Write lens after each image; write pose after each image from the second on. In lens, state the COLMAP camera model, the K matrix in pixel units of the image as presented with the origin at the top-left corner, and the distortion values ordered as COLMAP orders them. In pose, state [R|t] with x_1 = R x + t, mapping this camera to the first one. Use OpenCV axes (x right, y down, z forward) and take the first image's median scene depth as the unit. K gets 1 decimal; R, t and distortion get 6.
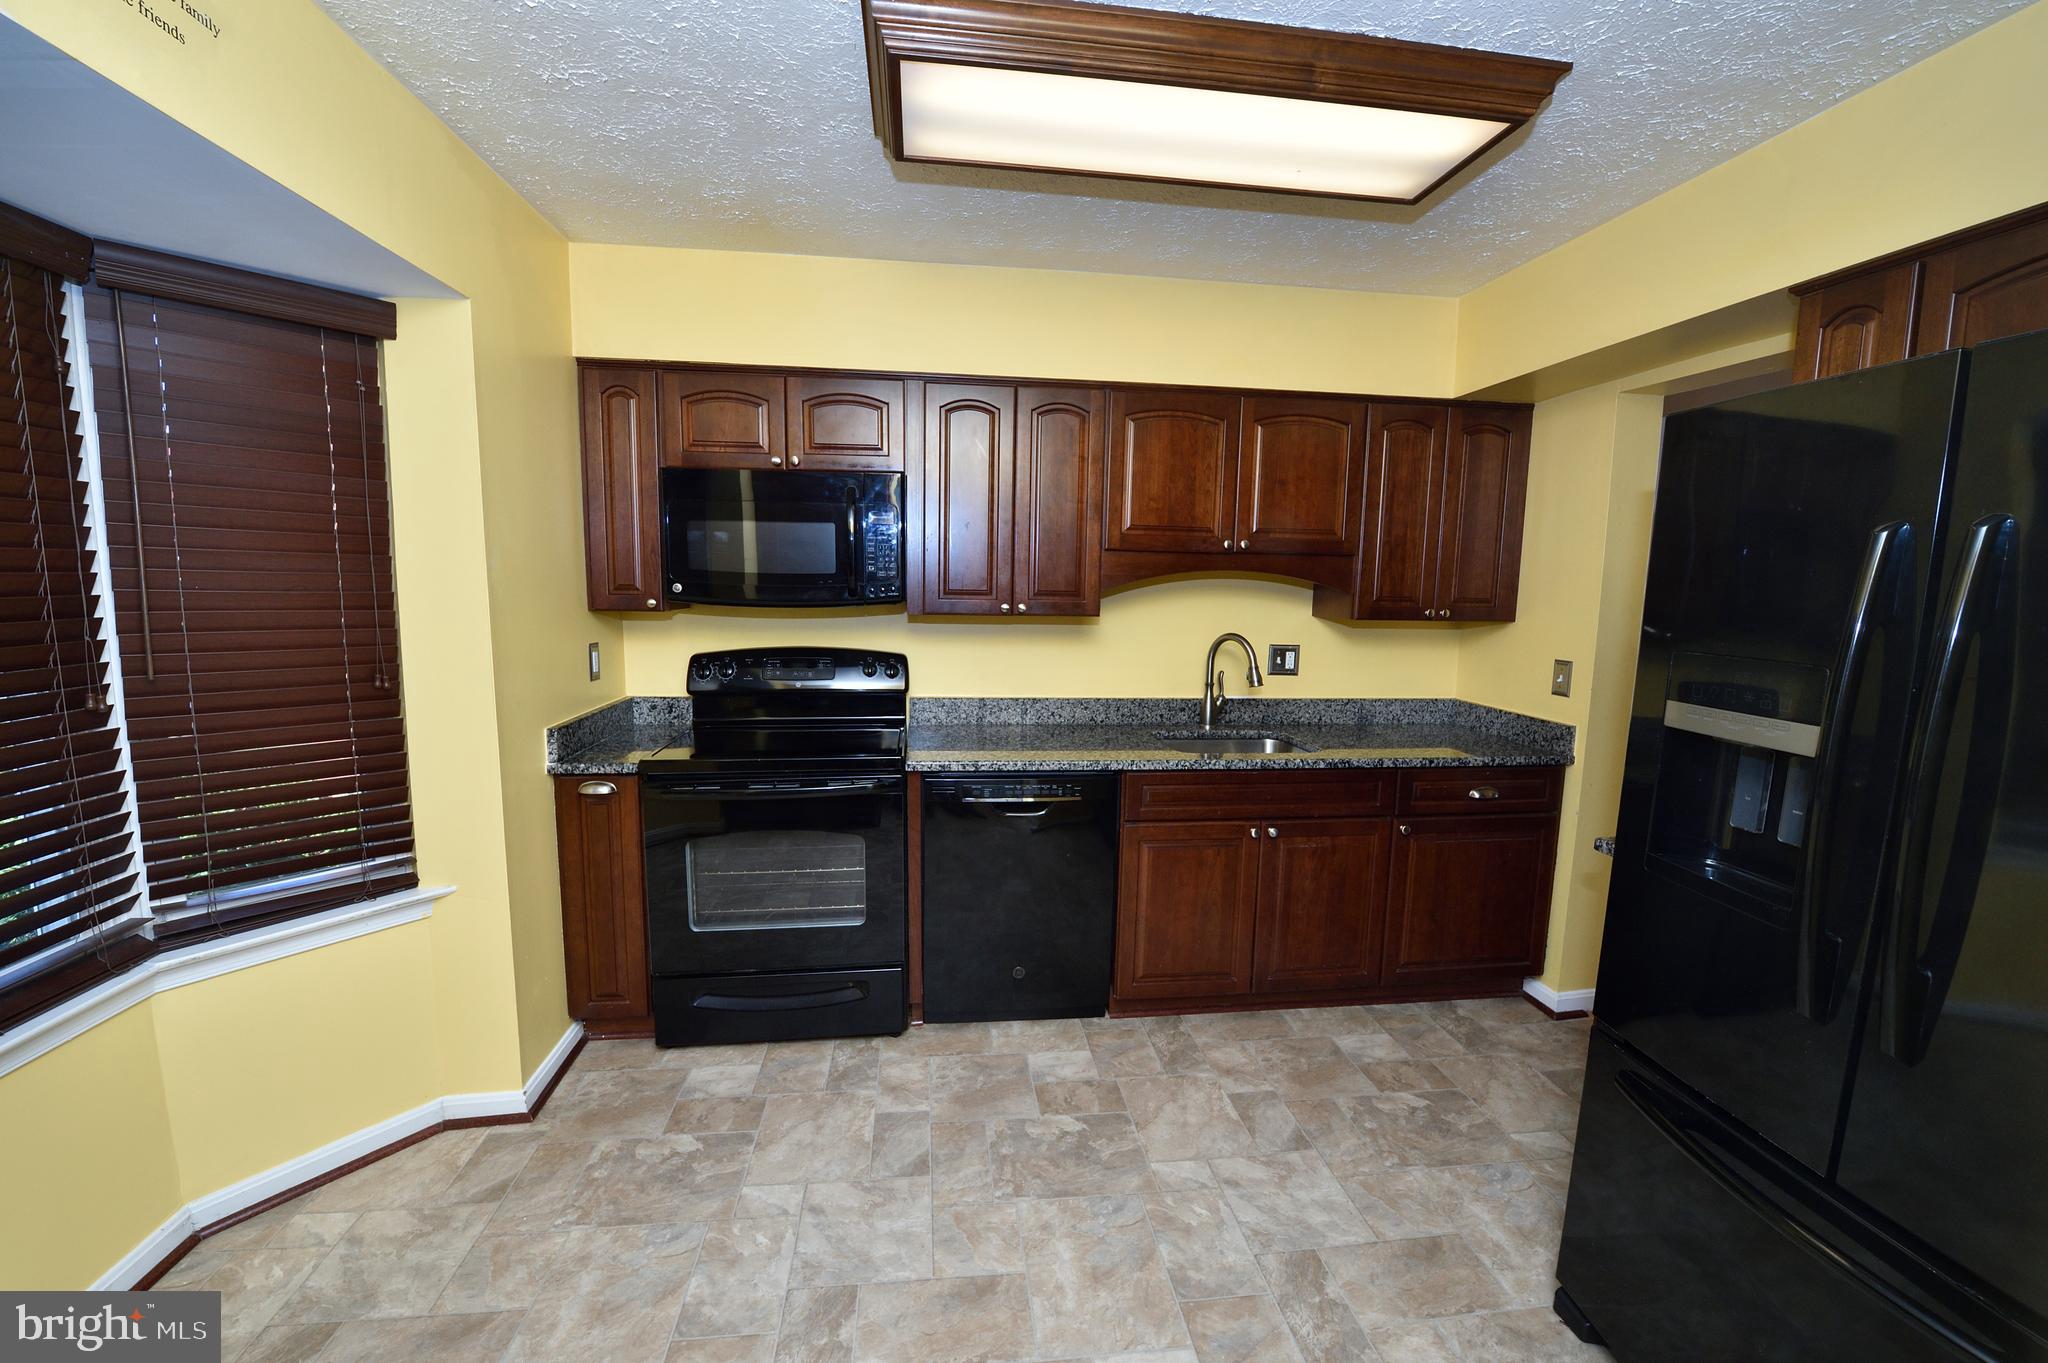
lens RADIAL K [[810.5, 0, 1020.4], [0, 810.5, 681.3], [0, 0, 1]] dist [-0.017996, -0.002397]
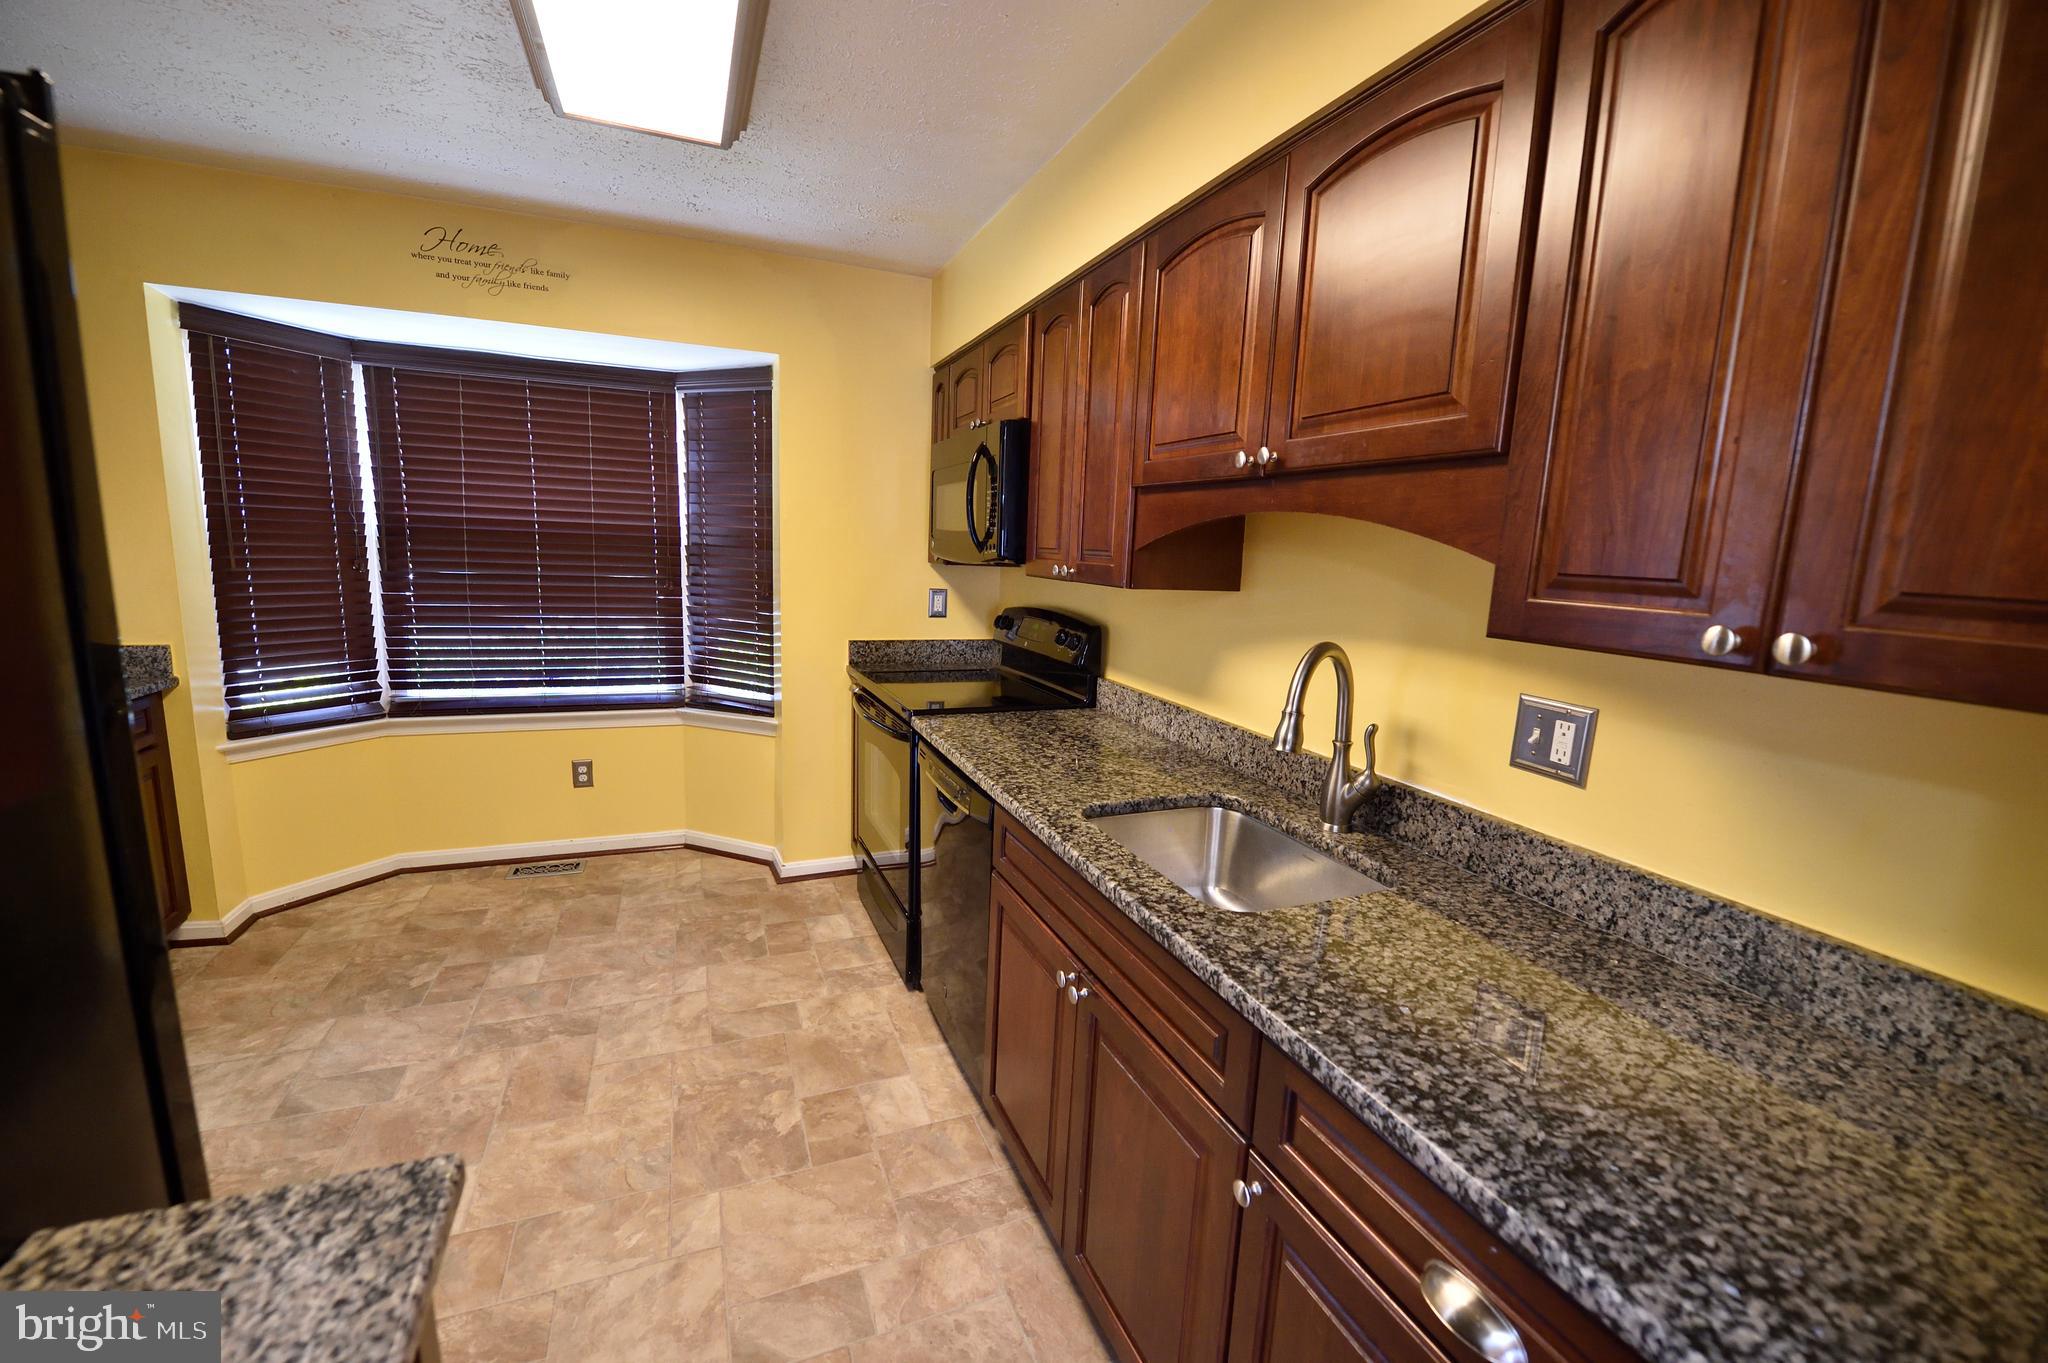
lens RADIAL K [[810.5, 0, 1022.5], [0, 810.5, 681.8], [0, 0, 1]] dist [-0.017996, -0.002397]
pose [[0.268891, 0.154081, -0.950766, 0.814037], [-0.156837, 0.980951, 0.114617, -0.075379], [0.950316, 0.118296, 0.287934, 0.822467]]
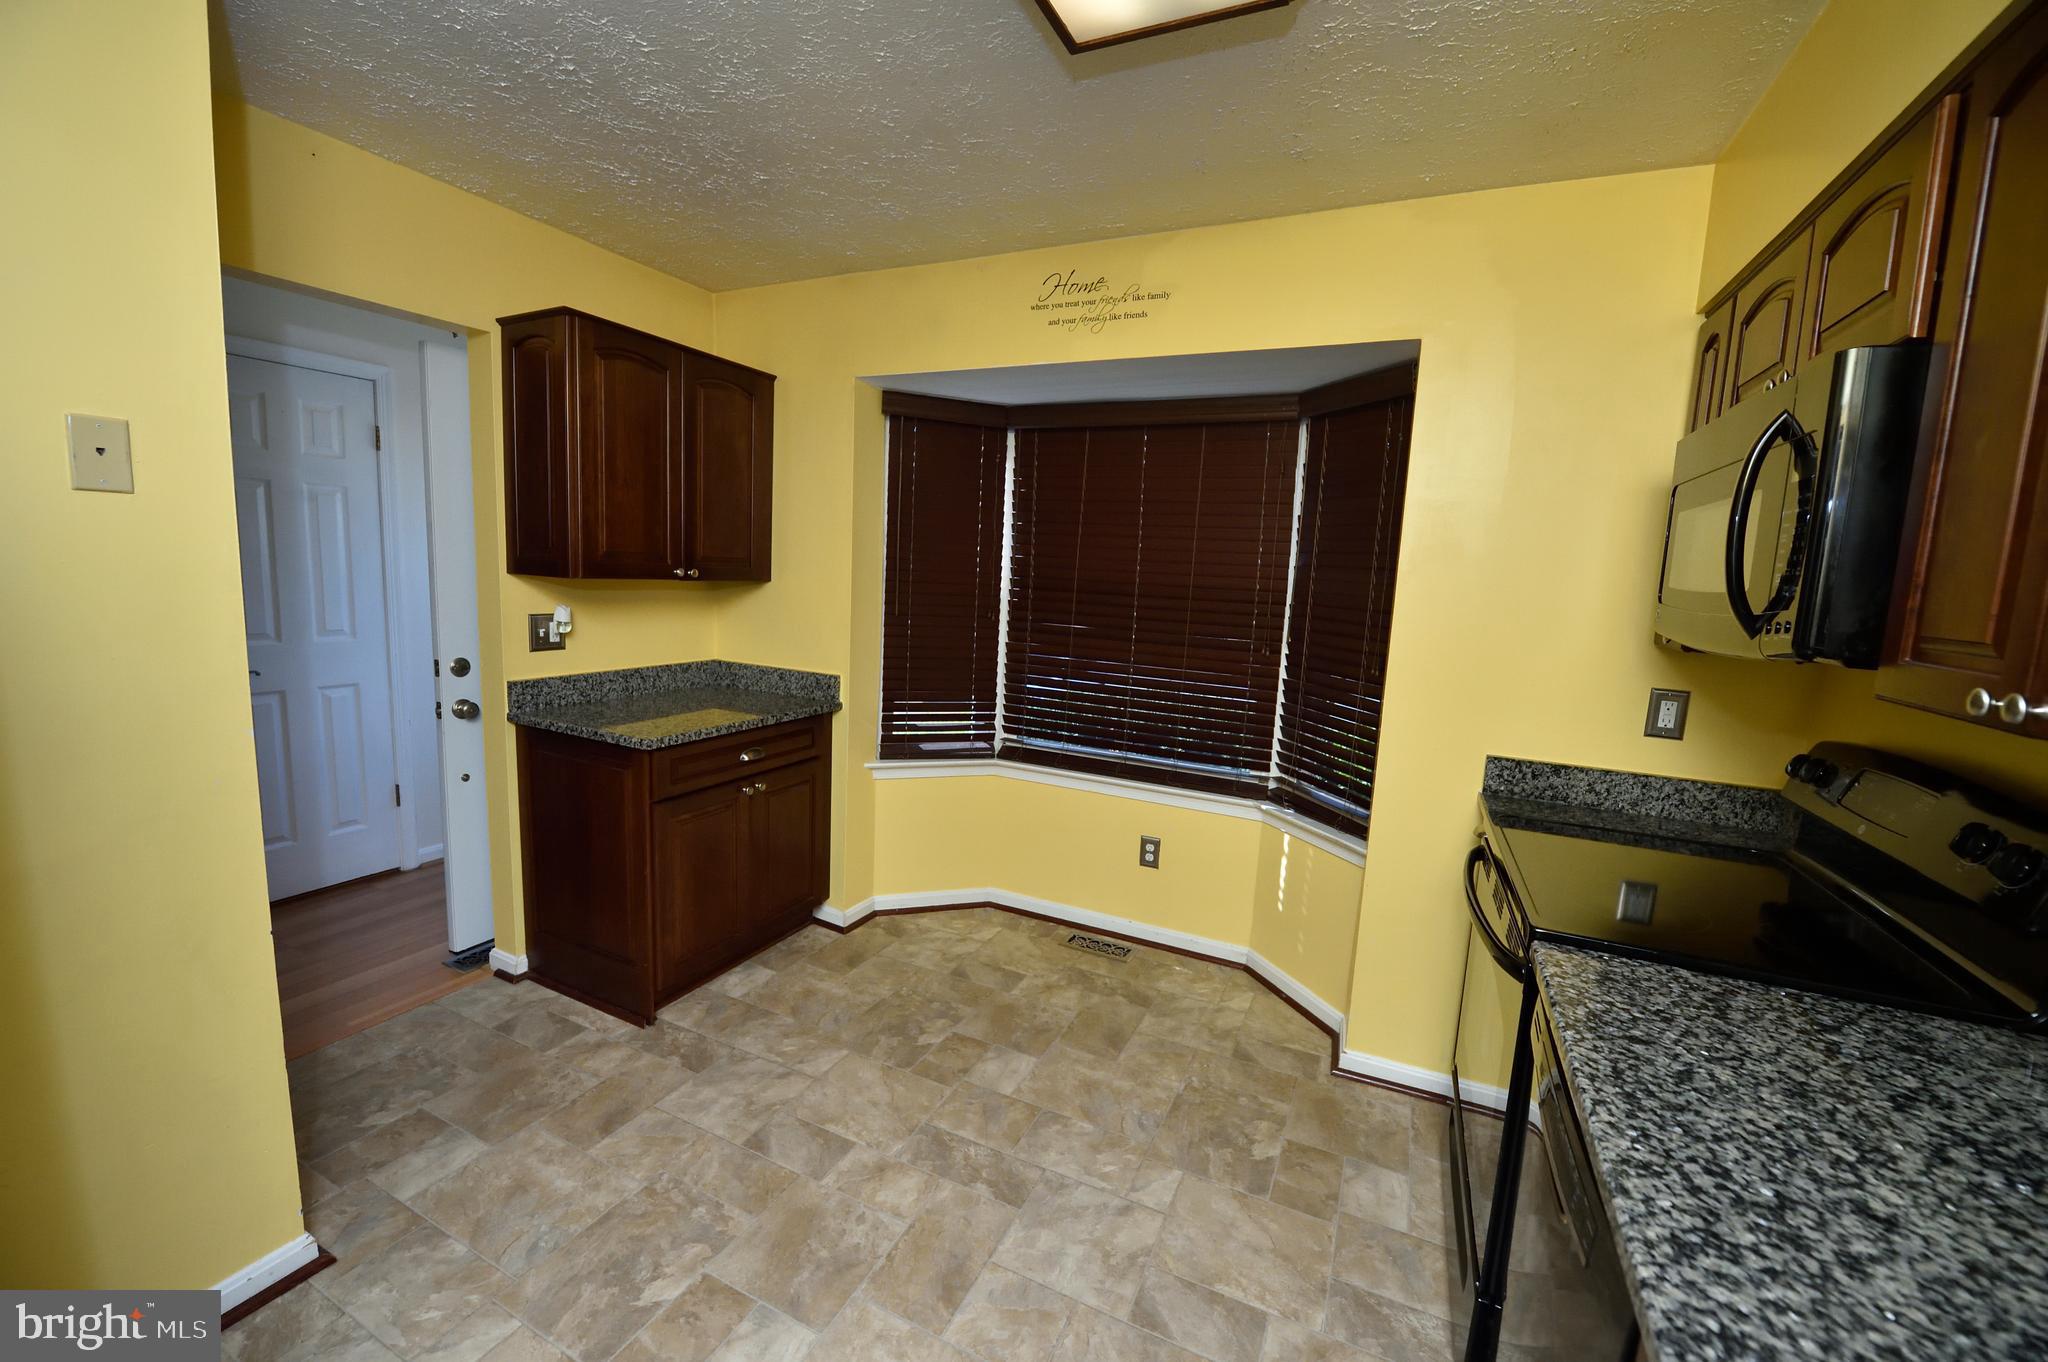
lens RADIAL K [[810.5, 0, 1021.8], [0, 810.5, 680.4], [0, 0, 1]] dist [-0.017996, -0.002397]
pose [[-0.534909, 0.074014, -0.841662, 0.448921], [-0.161168, 0.968926, 0.187634, -0.104537], [0.829396, 0.236016, -0.506359, 0.931275]]
